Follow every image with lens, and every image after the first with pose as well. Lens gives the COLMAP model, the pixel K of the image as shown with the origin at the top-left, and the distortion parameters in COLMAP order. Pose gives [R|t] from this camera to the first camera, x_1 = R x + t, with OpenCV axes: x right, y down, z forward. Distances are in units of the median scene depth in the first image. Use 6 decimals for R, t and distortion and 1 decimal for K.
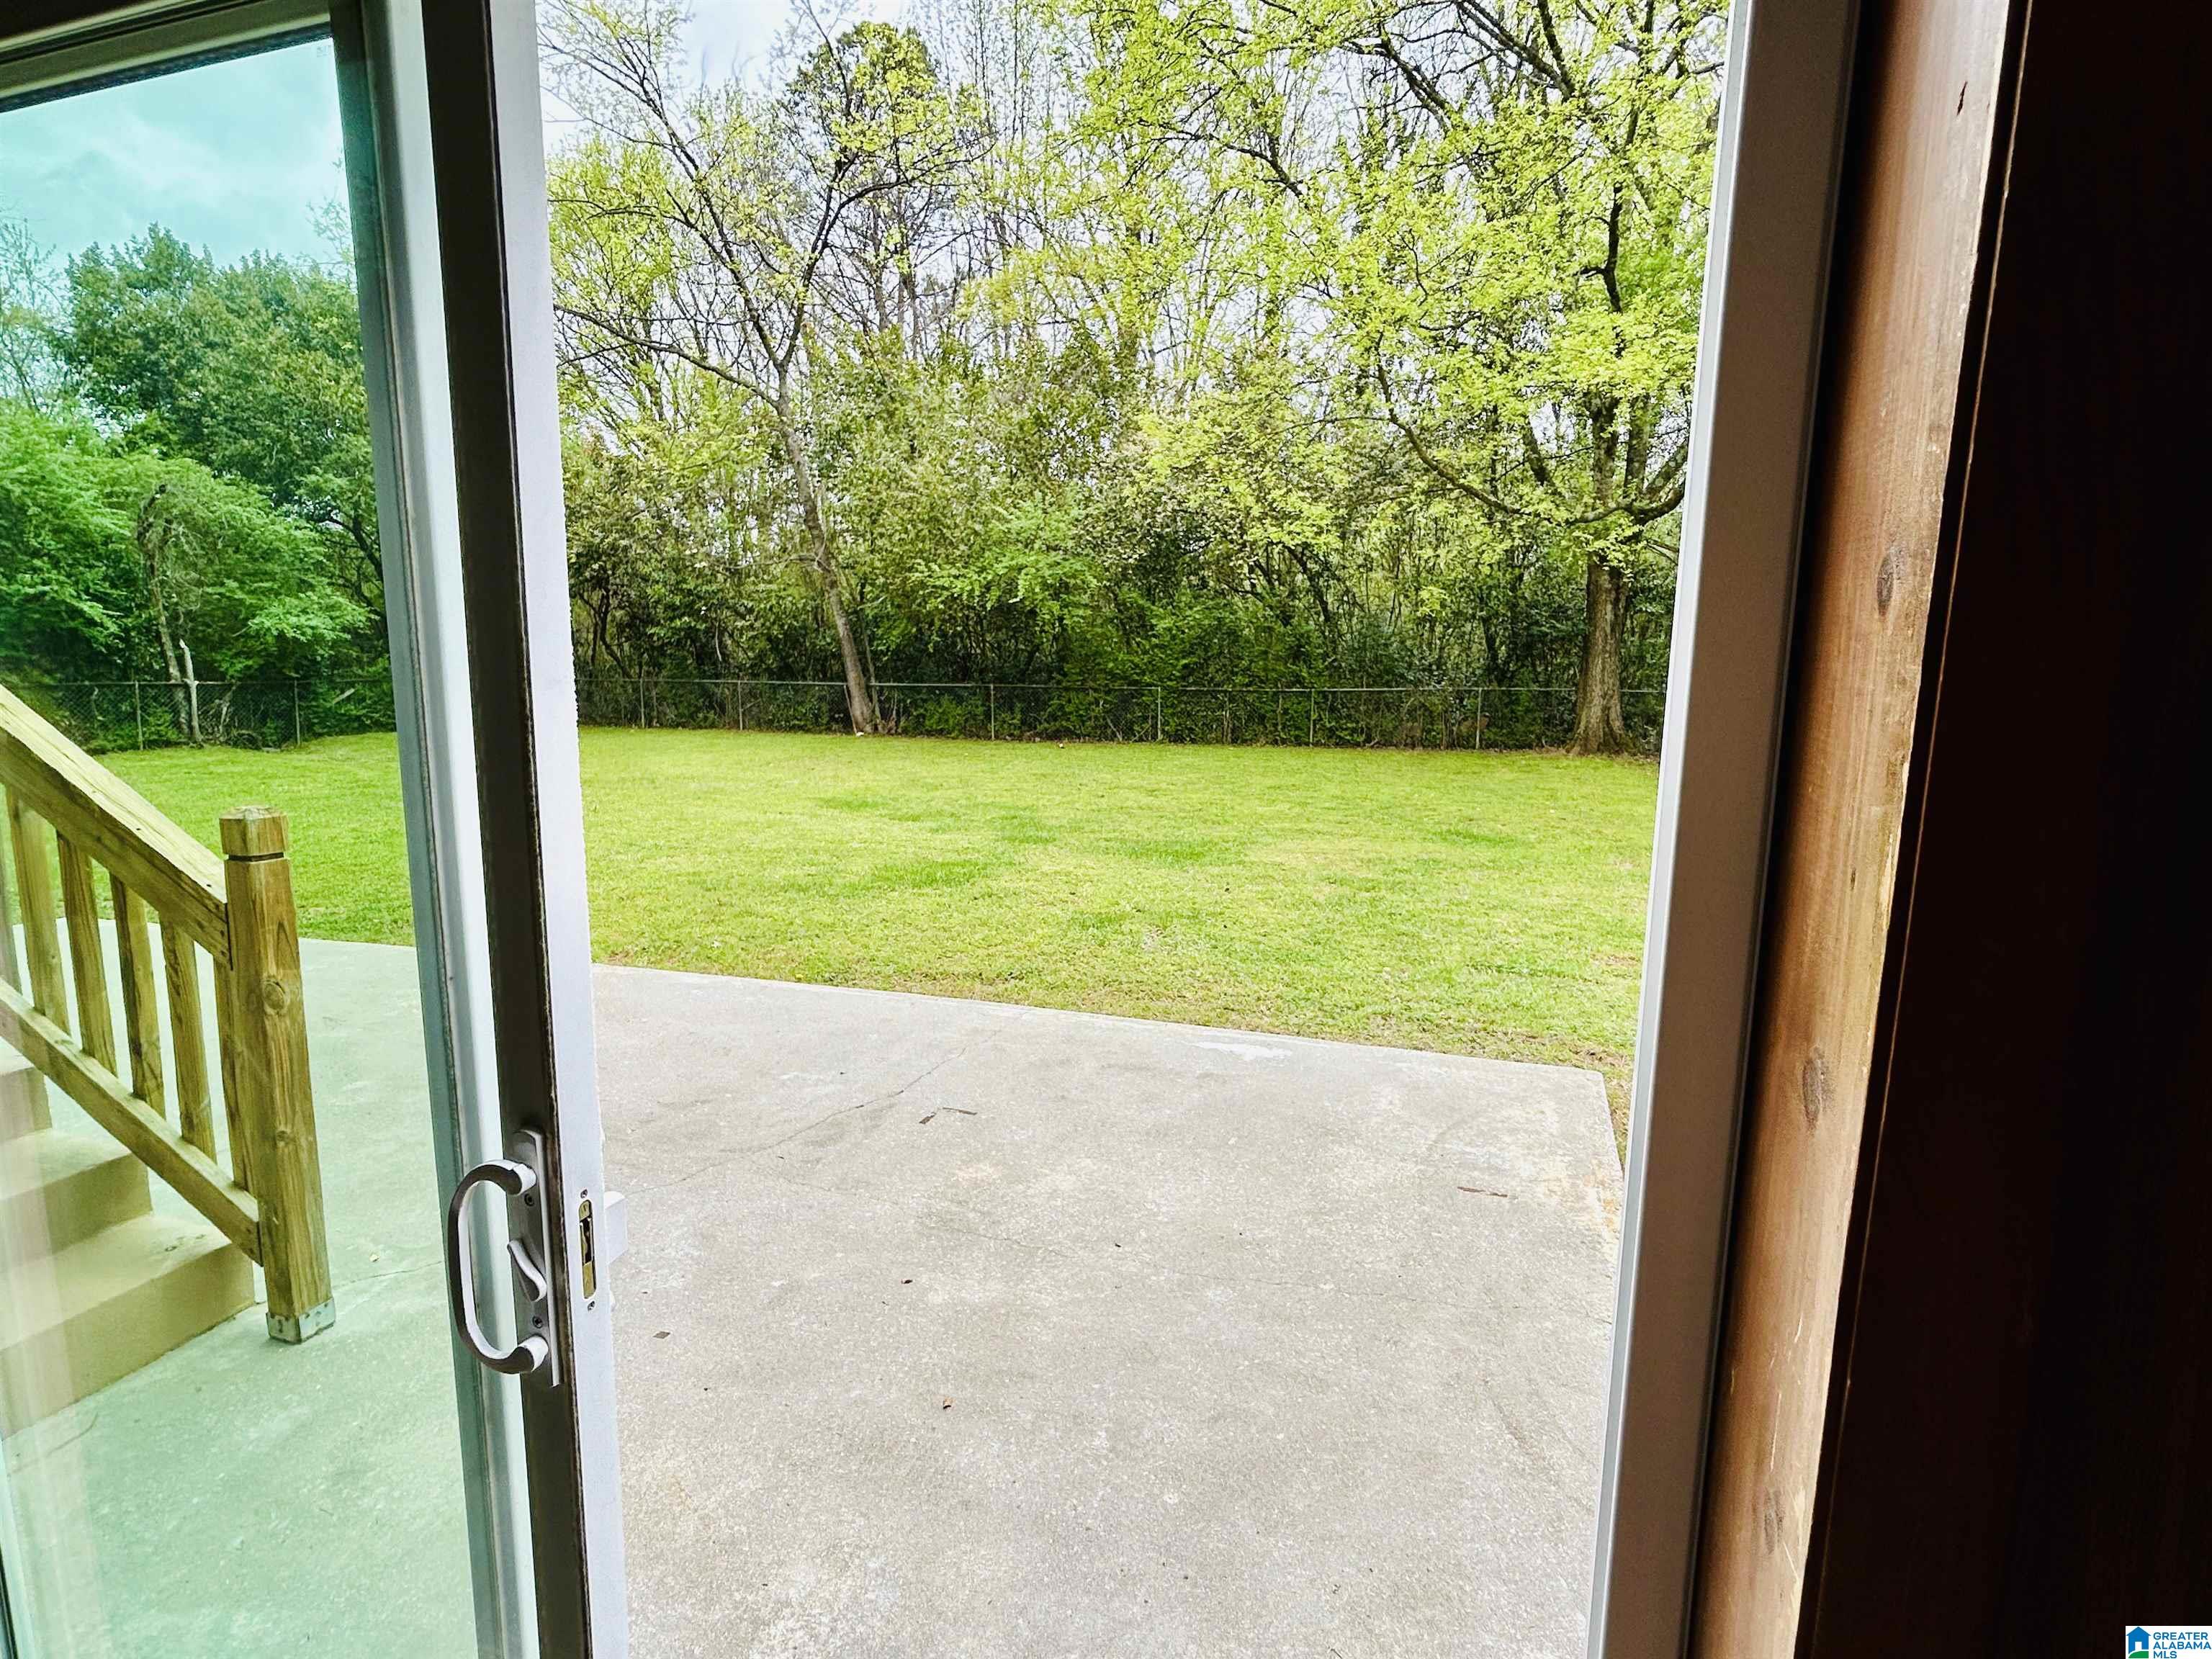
lens RADIAL K [[1121.8, 0, 1108.3], [0, 1121.8, 831.6], [0, 0, 1]] dist [-0.007708, 0.002187]
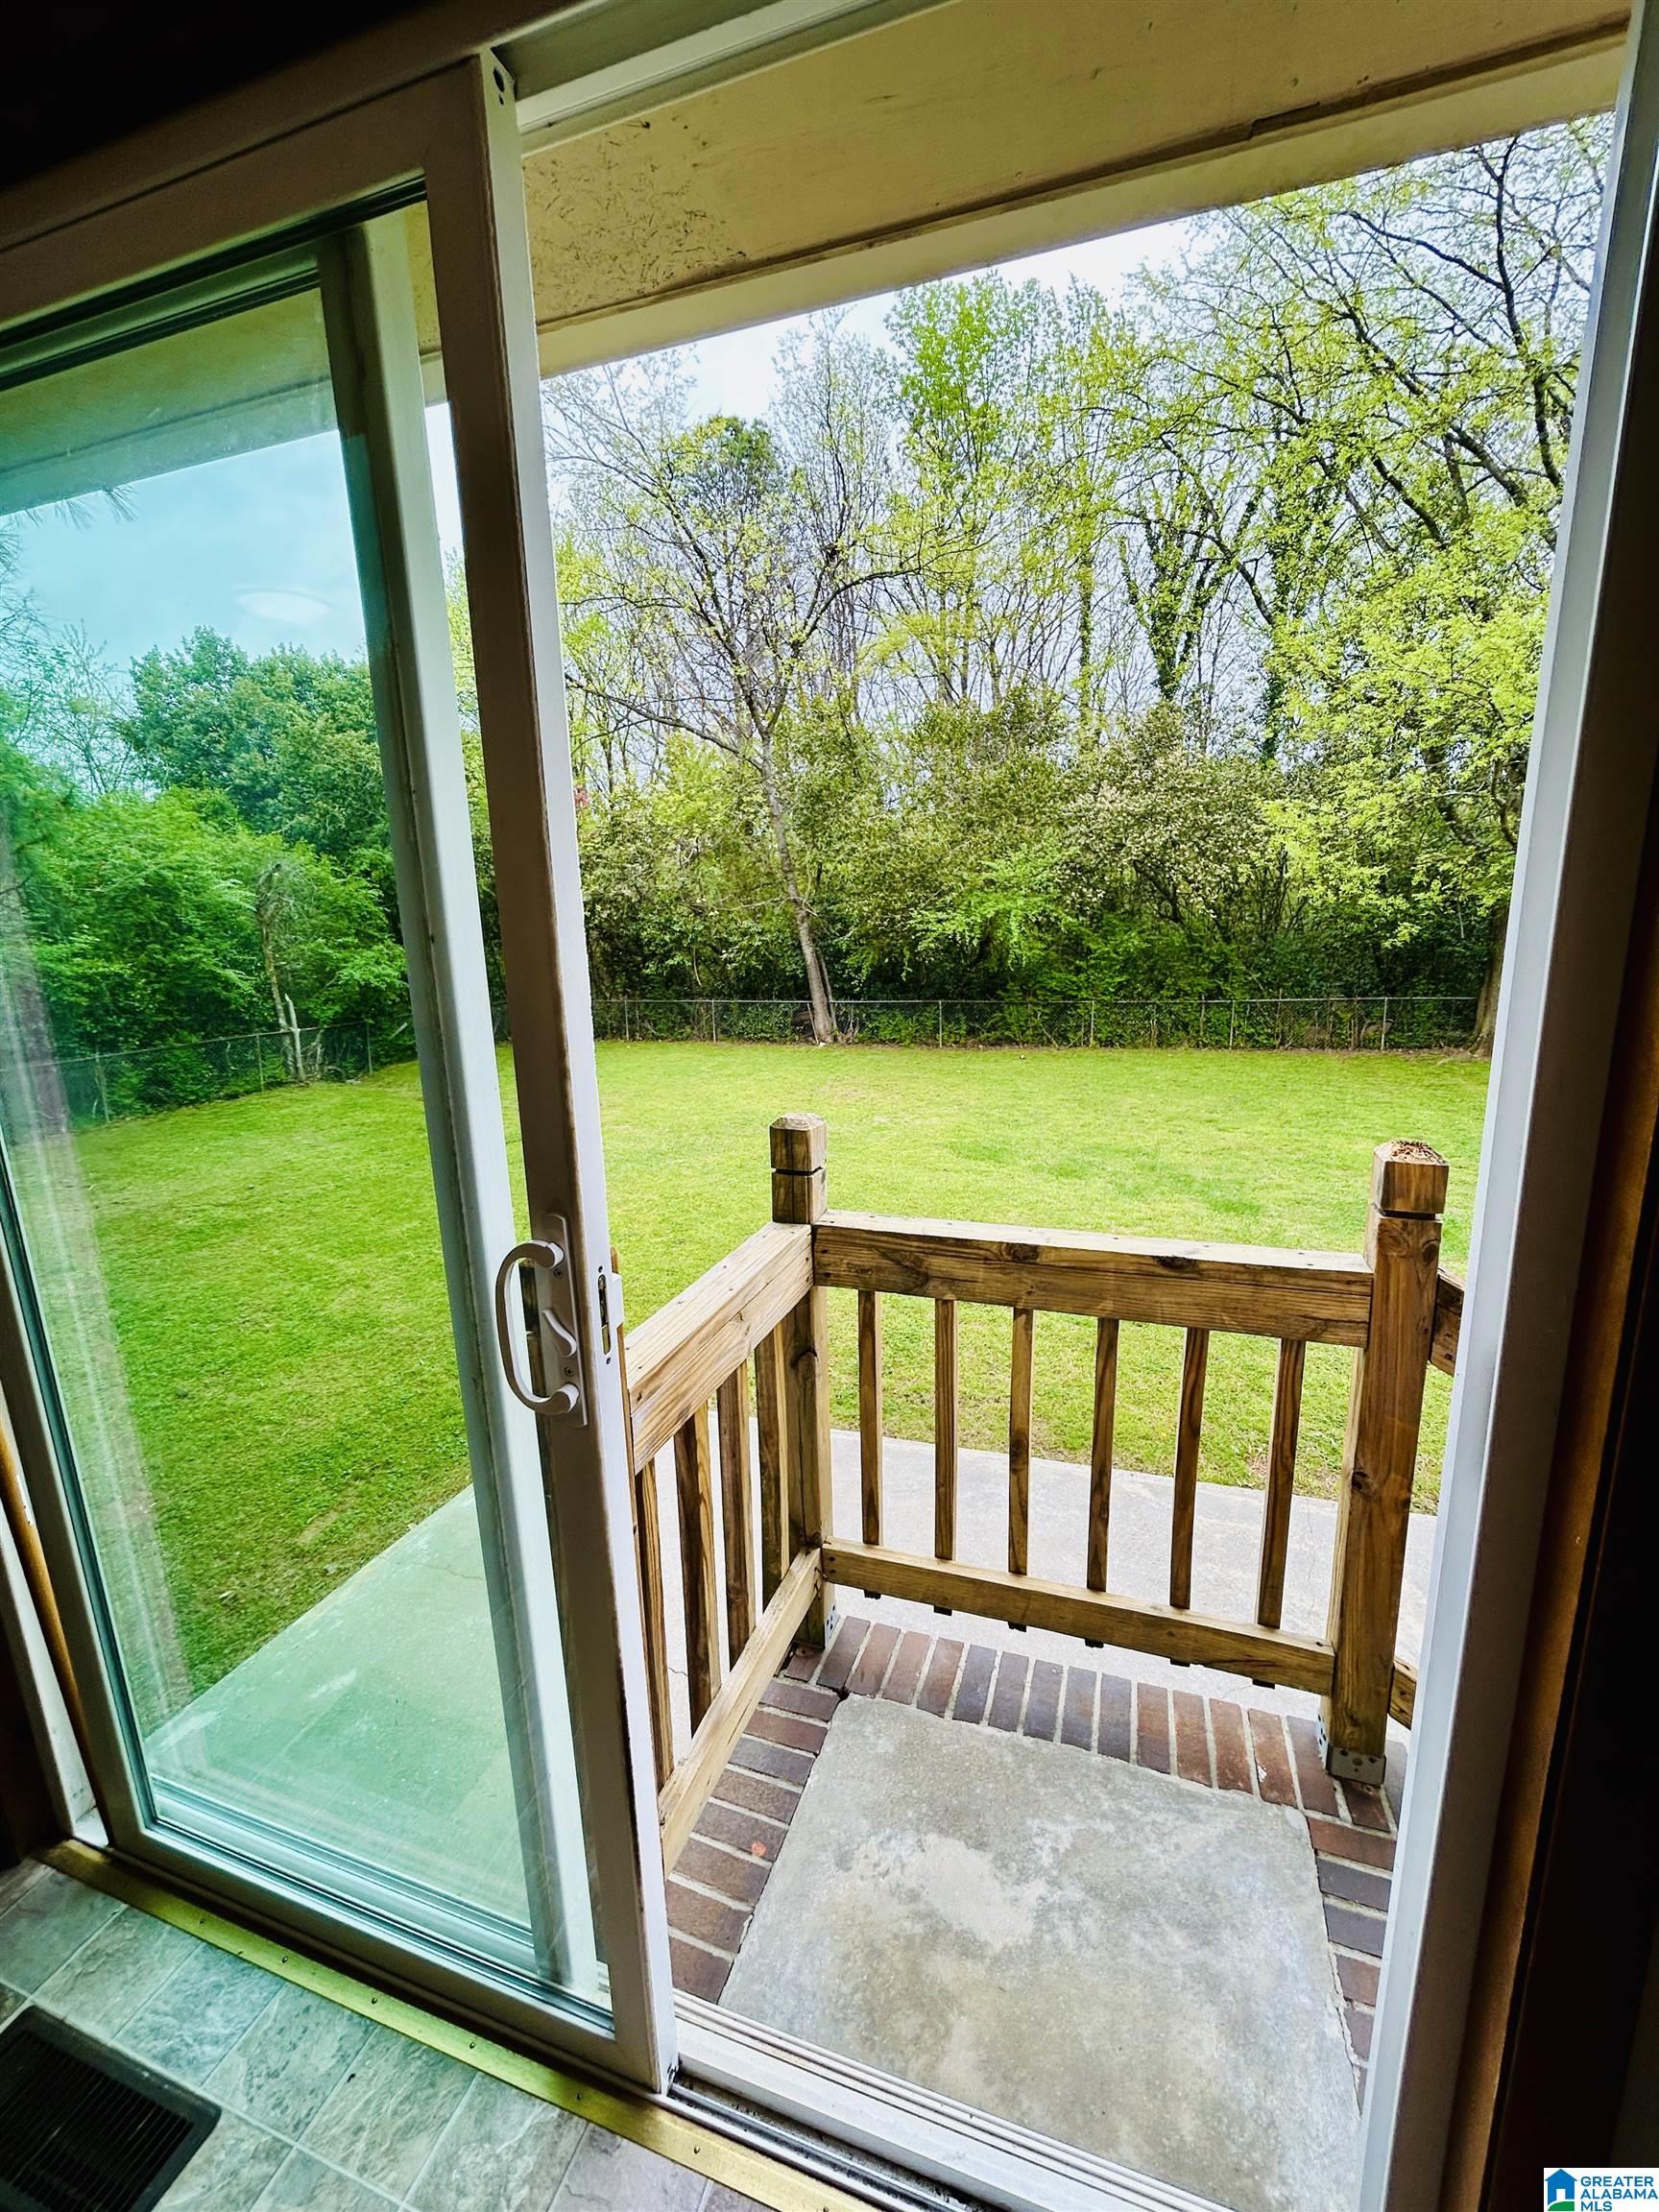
lens RADIAL K [[907.6, 0, 834.1], [0, 907.6, 1096.9], [0, 0, 1]] dist [-0.004926, -0.000033]
pose [[0.999525, -0.030799, -0.001268, -0.245637], [0.030824, 0.999046, 0.030943, -0.071237], [0.000314, -0.030968, 0.999520, 0.051274]]
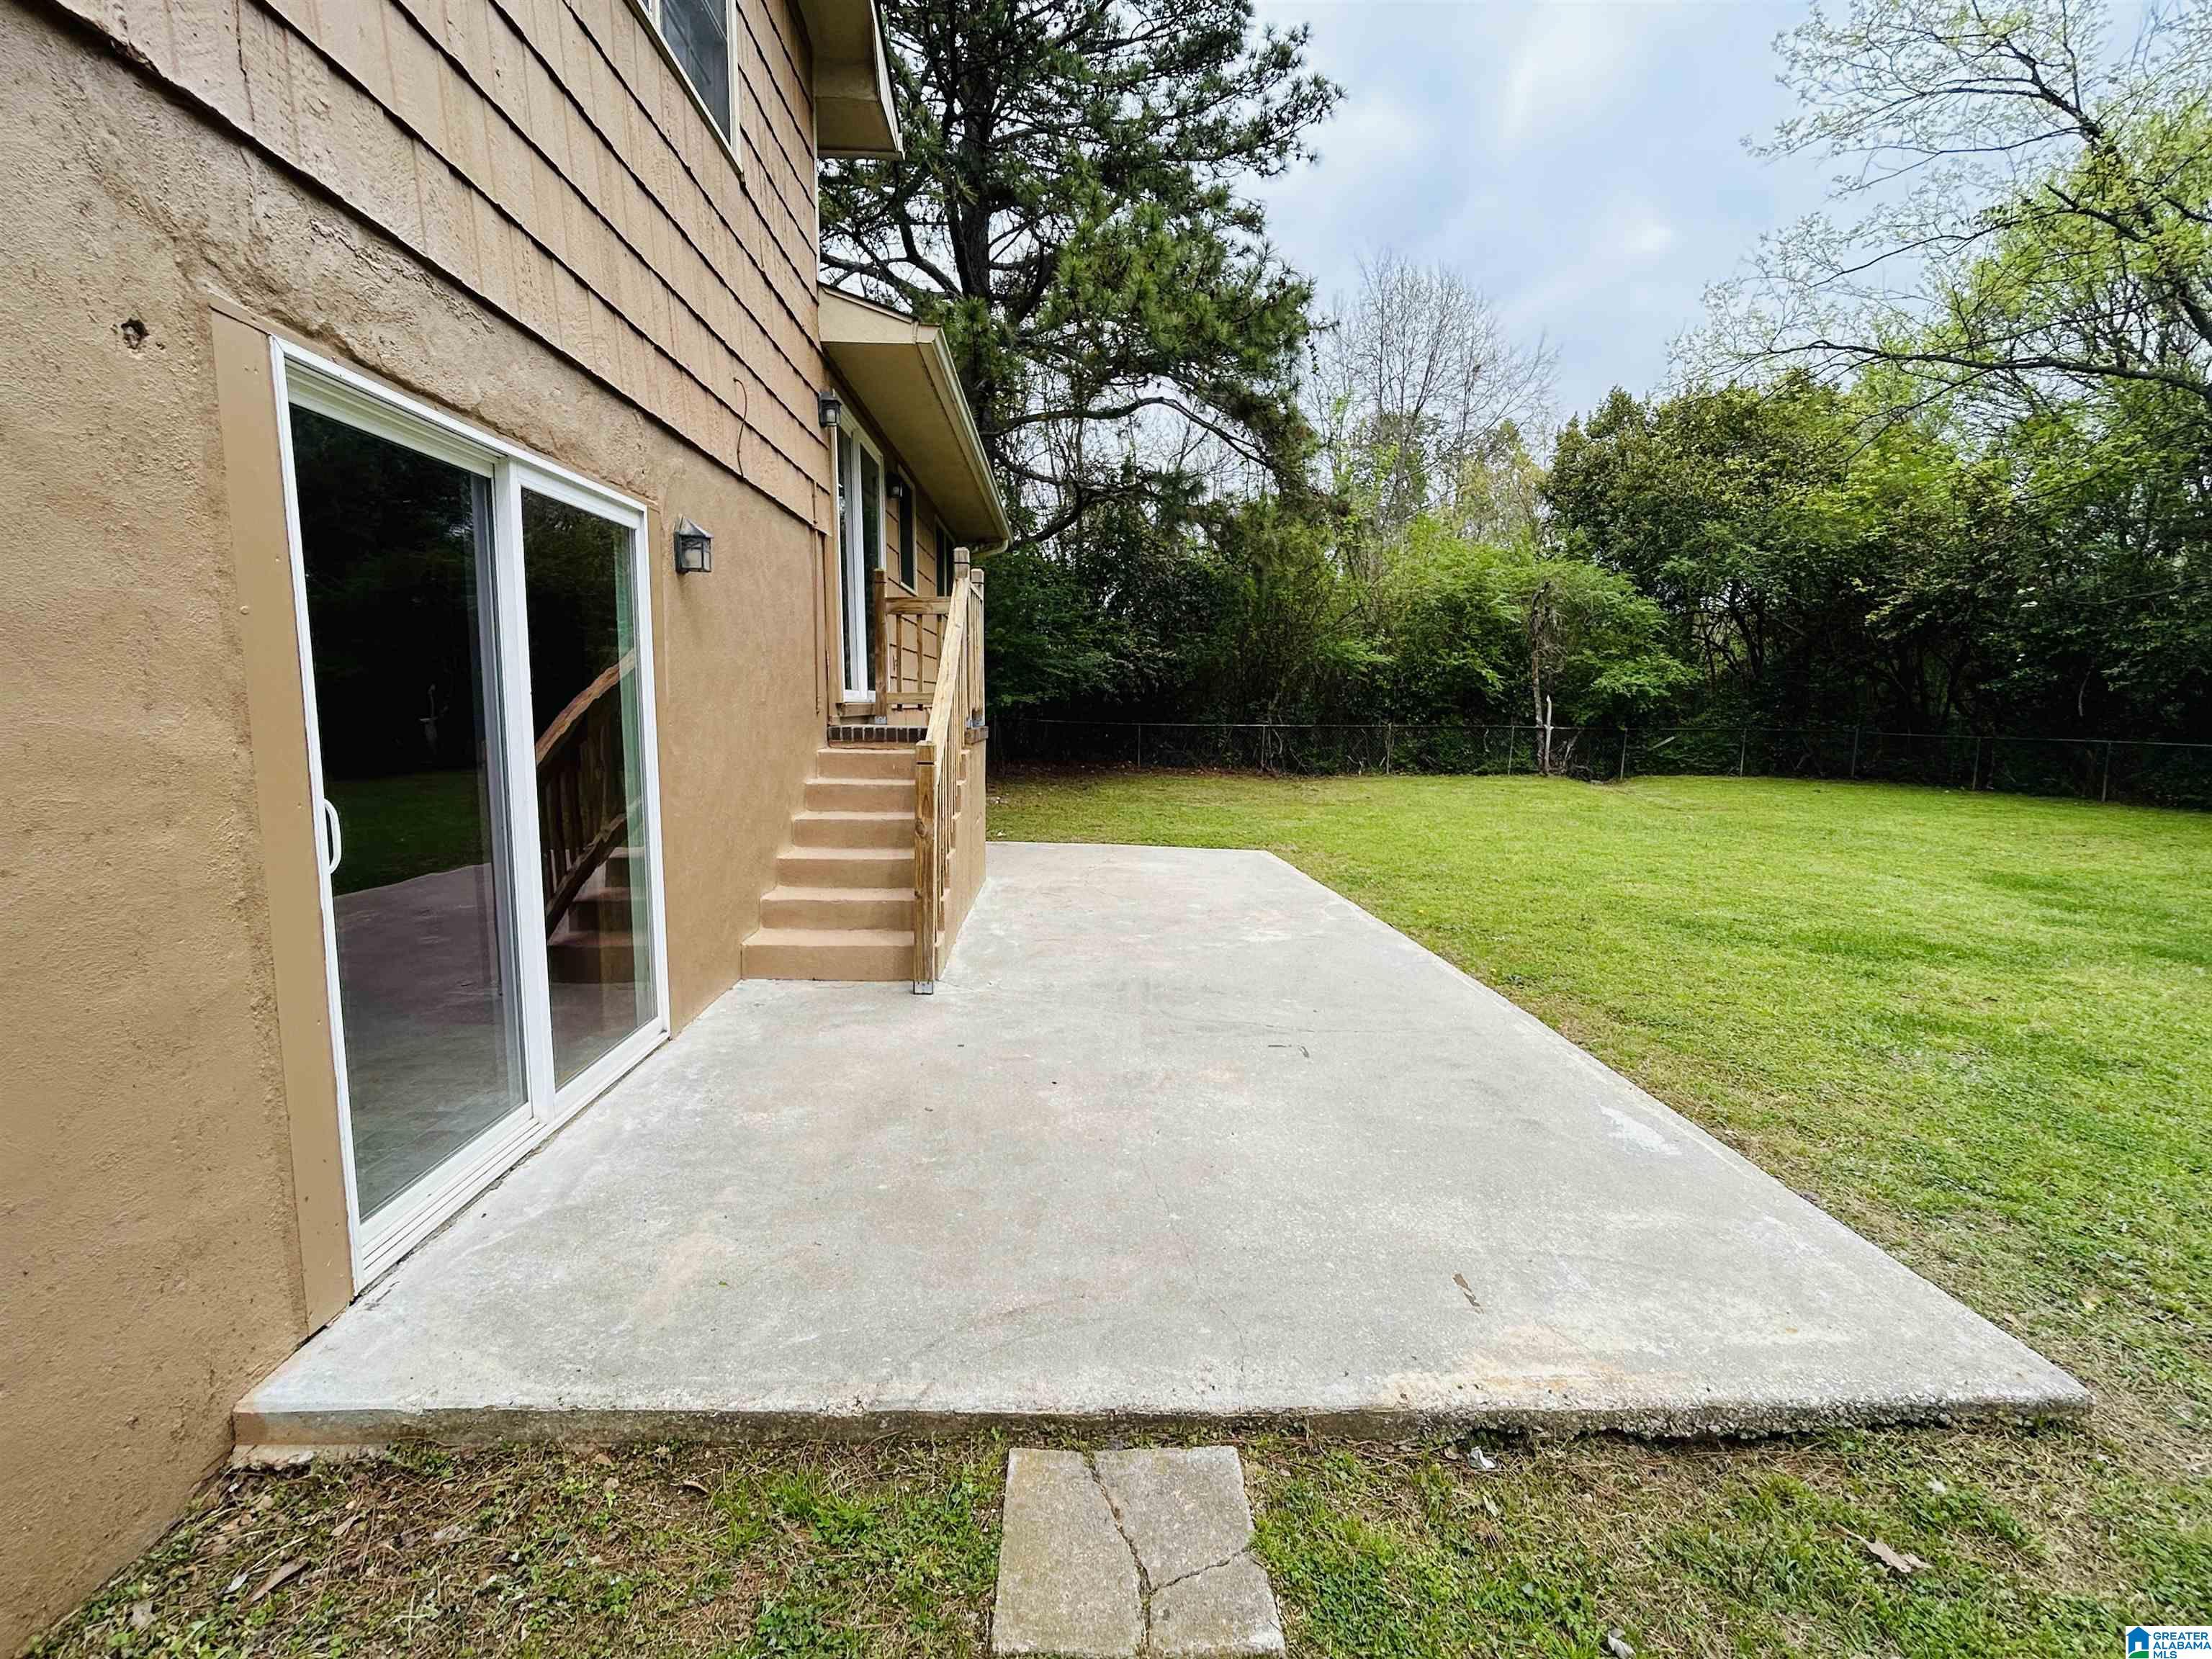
lens RADIAL K [[1037.9, 0, 1112.7], [0, 1037.9, 821.4], [0, 0, 1]] dist [-0.002043, -0.000248]
pose [[0.360527, 0.101161, -0.927247, 0.144187], [-0.153096, 0.987037, 0.048159, -0.002248], [0.920099, 0.124595, 0.371341, 0.069131]]
